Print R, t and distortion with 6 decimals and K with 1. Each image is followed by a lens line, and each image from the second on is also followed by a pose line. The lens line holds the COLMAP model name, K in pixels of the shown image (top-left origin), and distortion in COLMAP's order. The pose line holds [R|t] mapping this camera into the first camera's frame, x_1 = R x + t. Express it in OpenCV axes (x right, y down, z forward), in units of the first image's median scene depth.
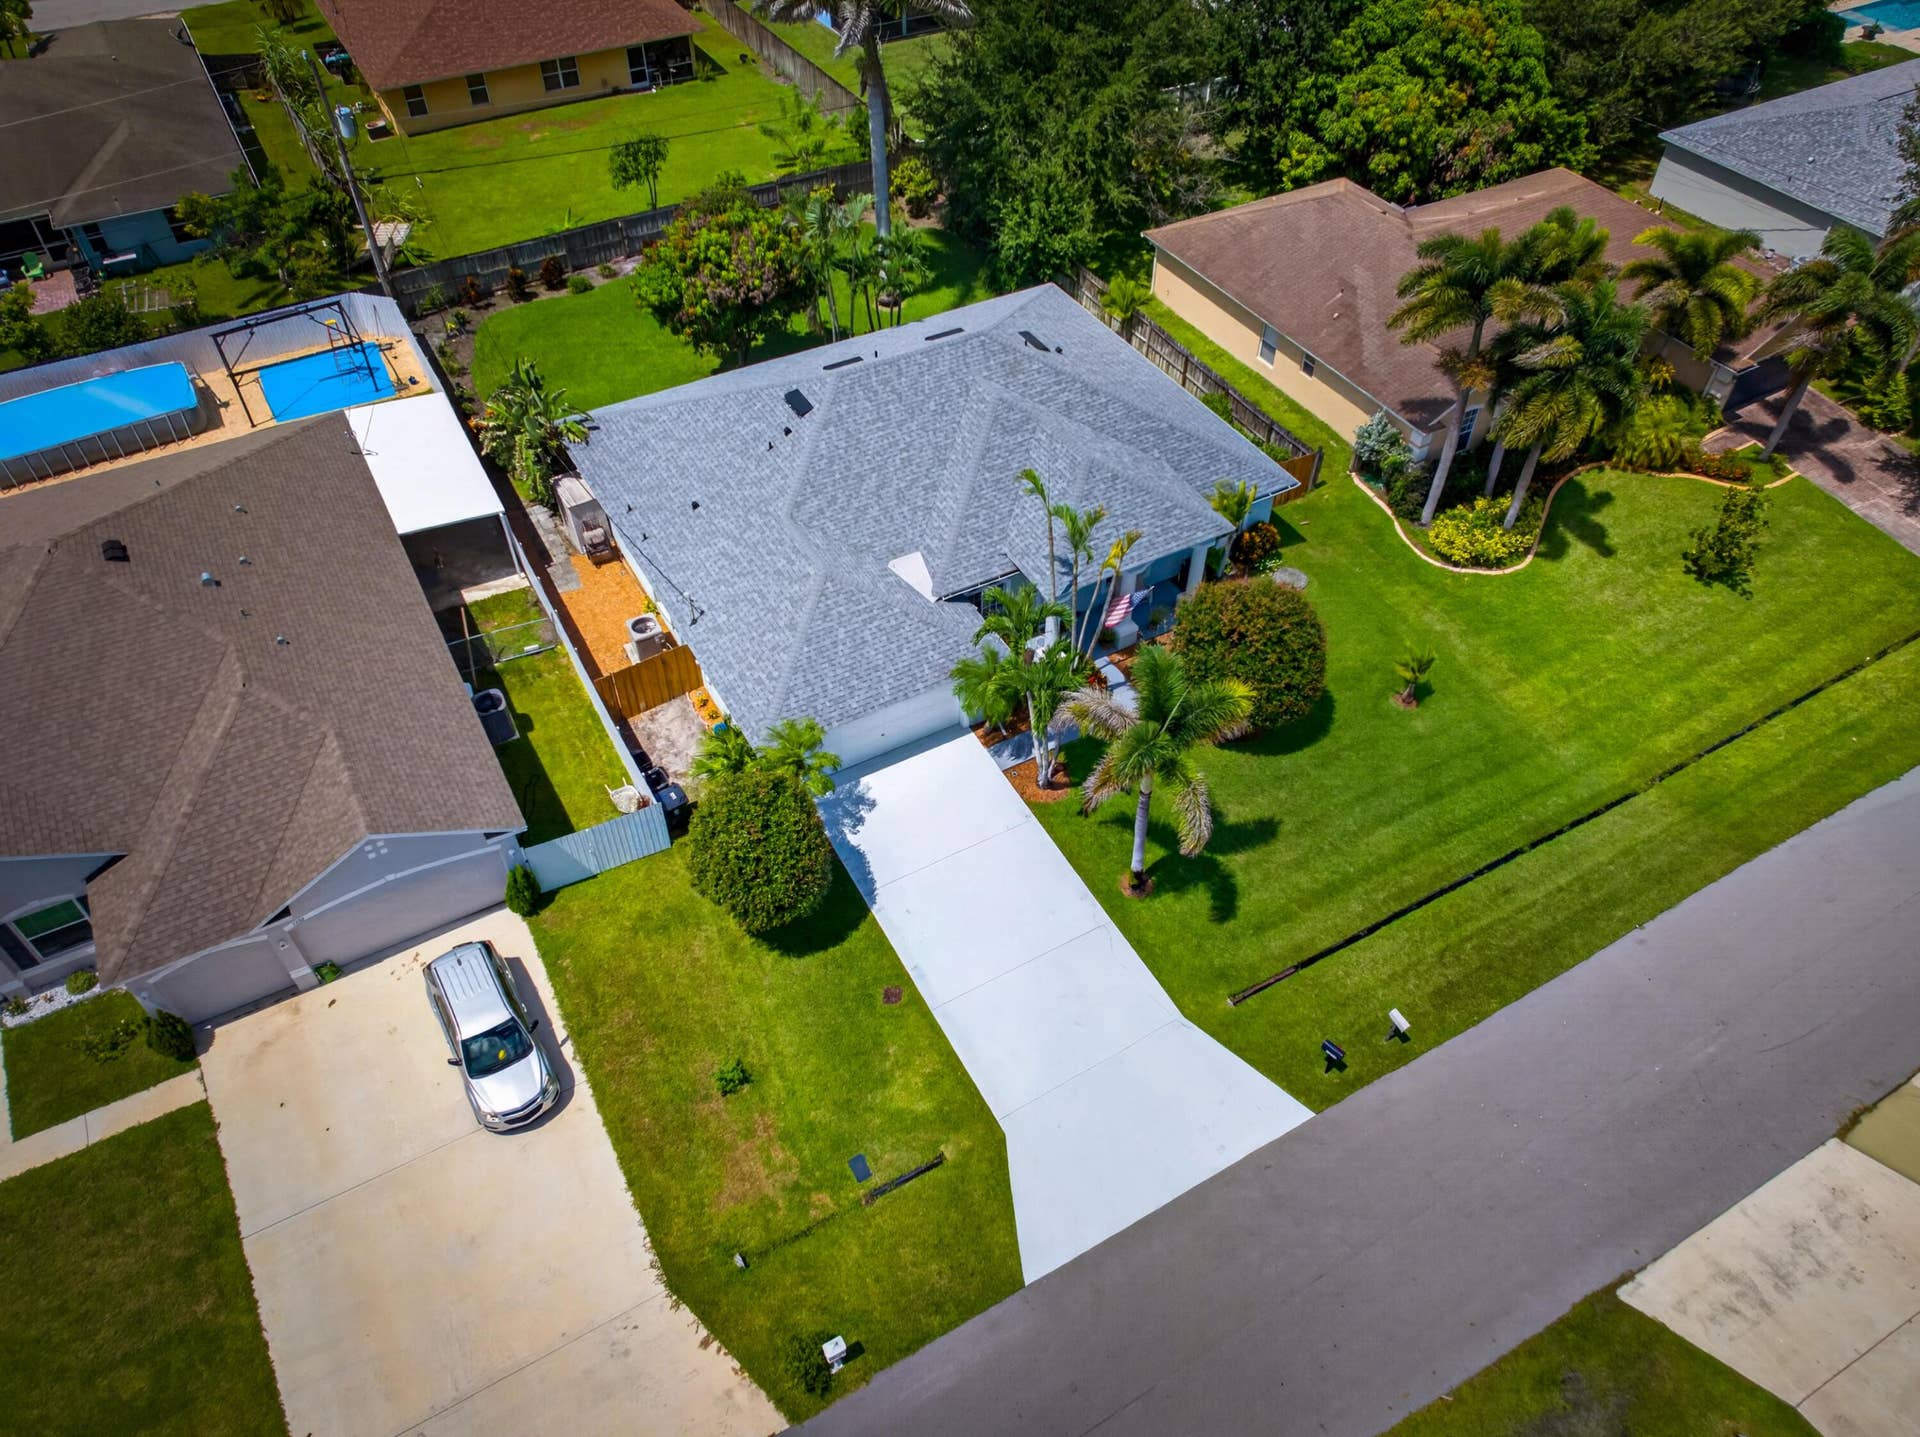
lens RADIAL K [[1339.4, 0, 968.3], [0, 1339.4, 727.8], [0, 0, 1]] dist [0.007079, -0.017689]
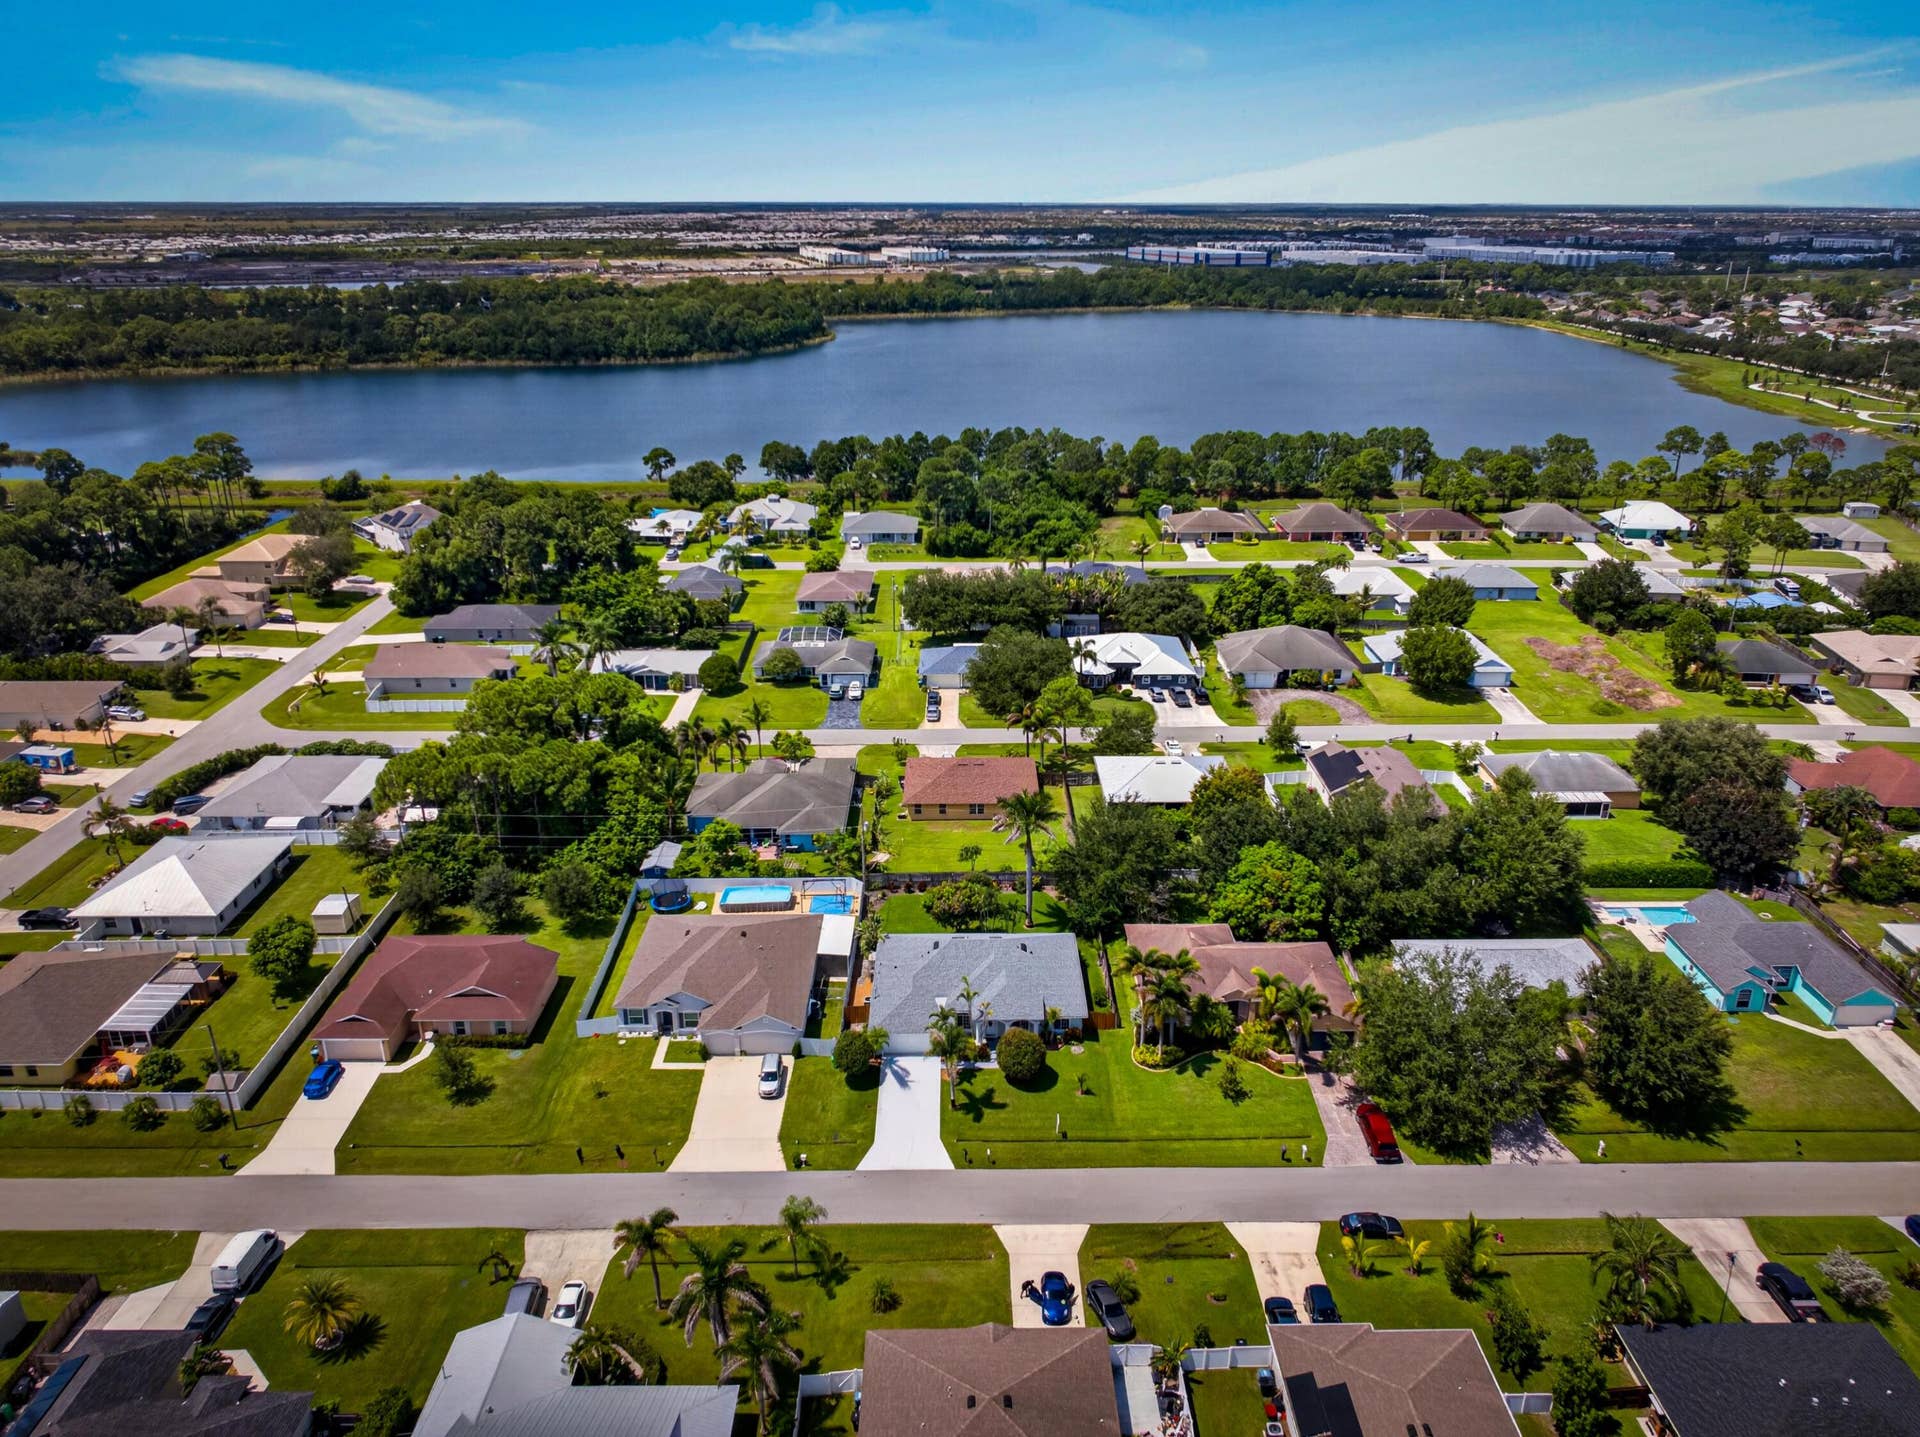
lens RADIAL K [[1339.4, 0, 969.2], [0, 1339.4, 706.8], [0, 0, 1]] dist [0.007079, -0.017689]
pose [[0.873455, 0.162957, -0.458825, 1.110153], [-0.346163, 0.870521, -0.349806, 0.295759], [0.342414, 0.464368, 0.816771, -1.552684]]
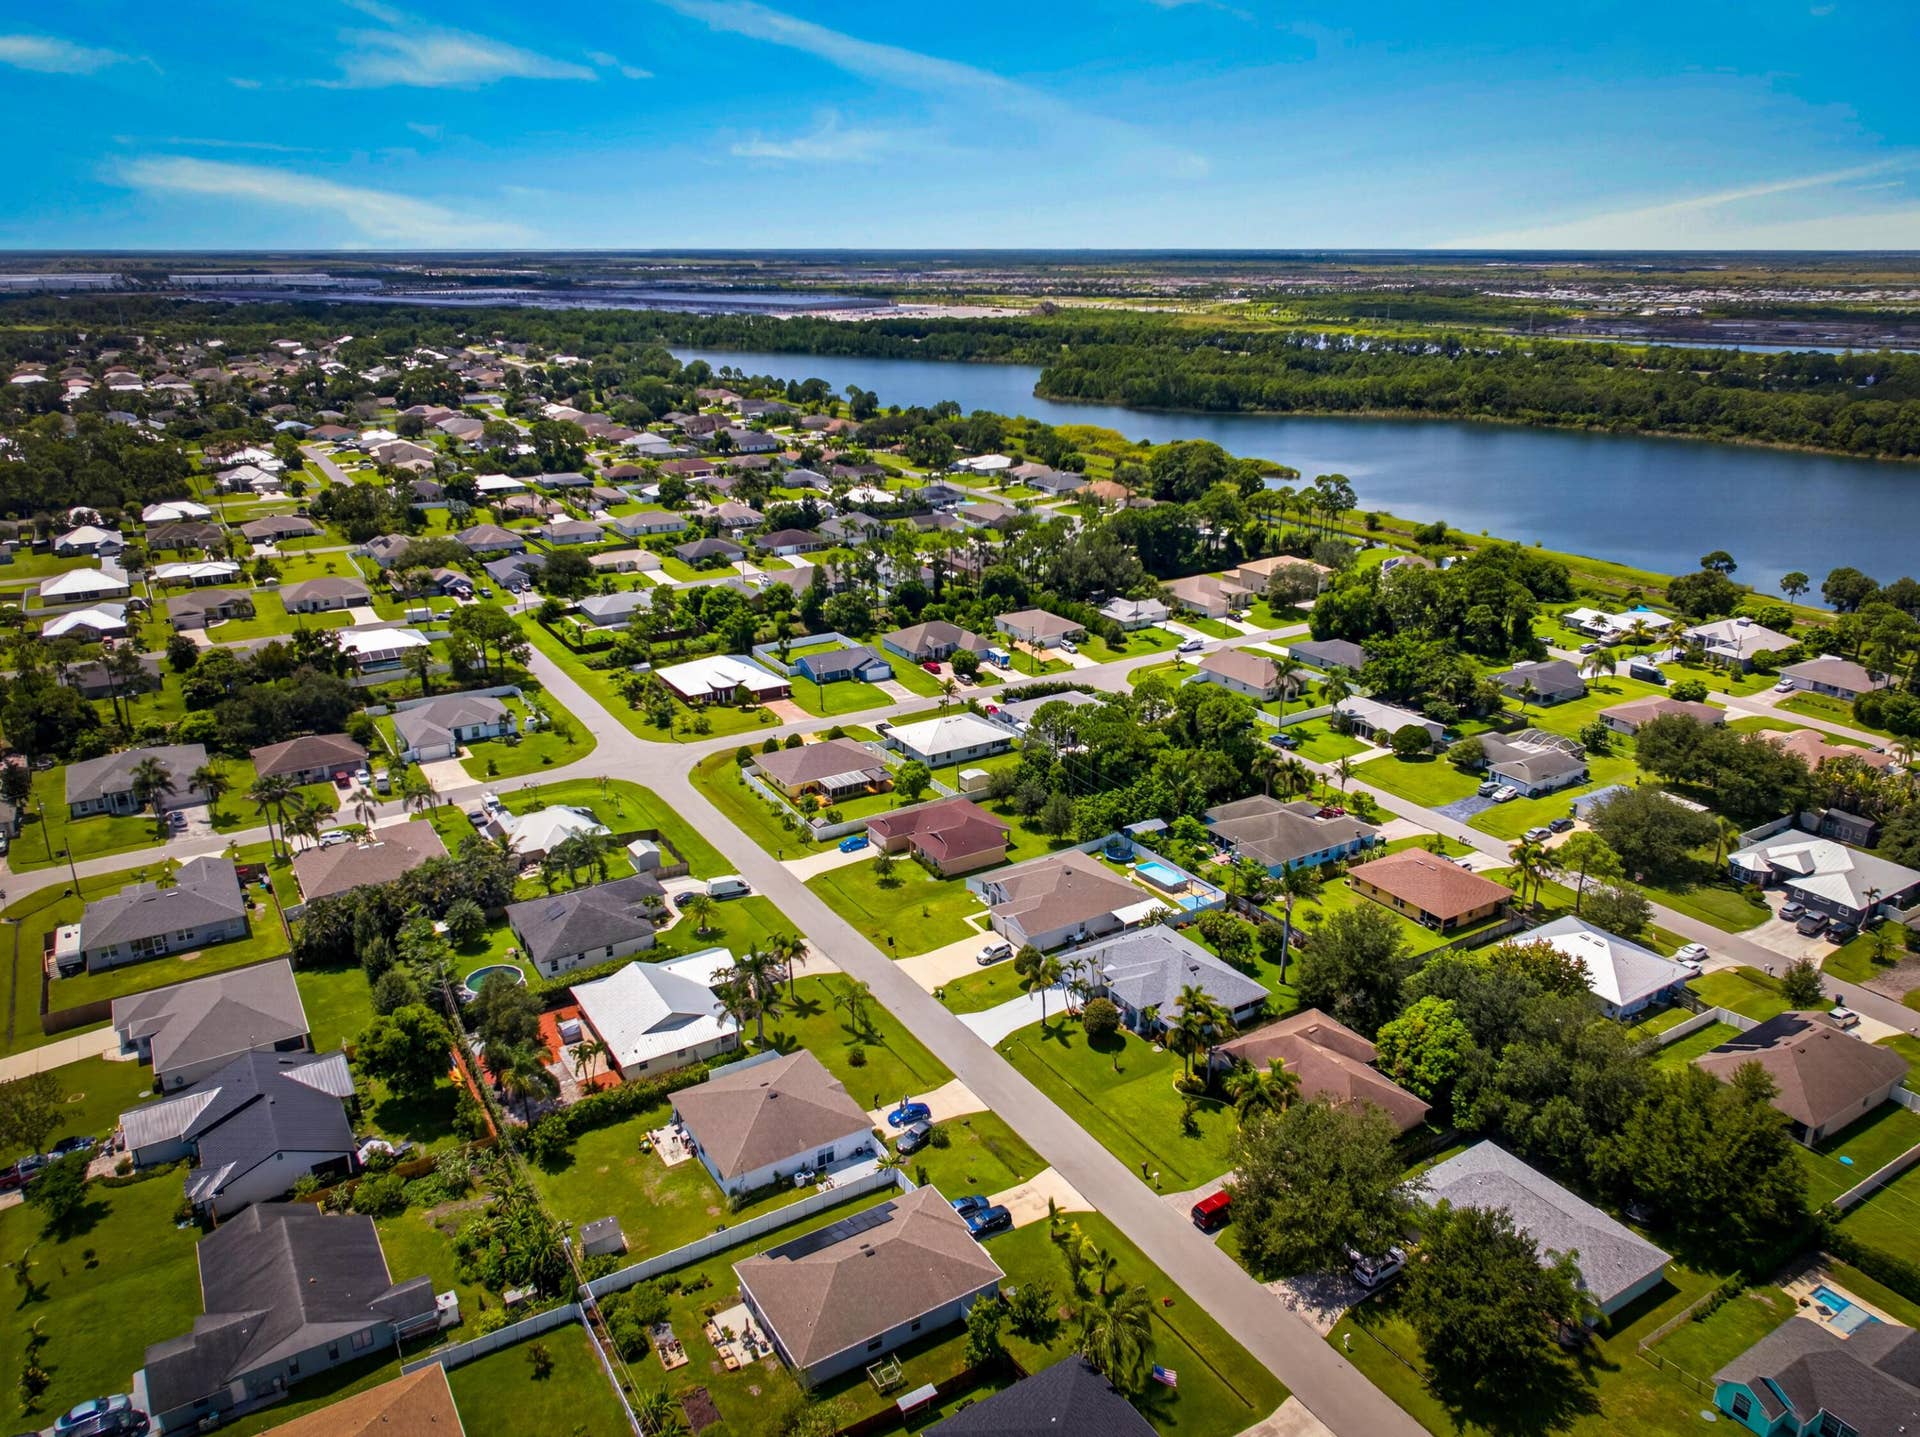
lens RADIAL K [[1339.4, 0, 962.4], [0, 1339.4, 718.3], [0, 0, 1]] dist [0.007079, -0.017689]
pose [[0.034498, 0.319375, -0.947000, 2.931649], [-0.720235, 0.664877, 0.197991, -0.911096], [0.692872, 0.675232, 0.252962, -0.713421]]
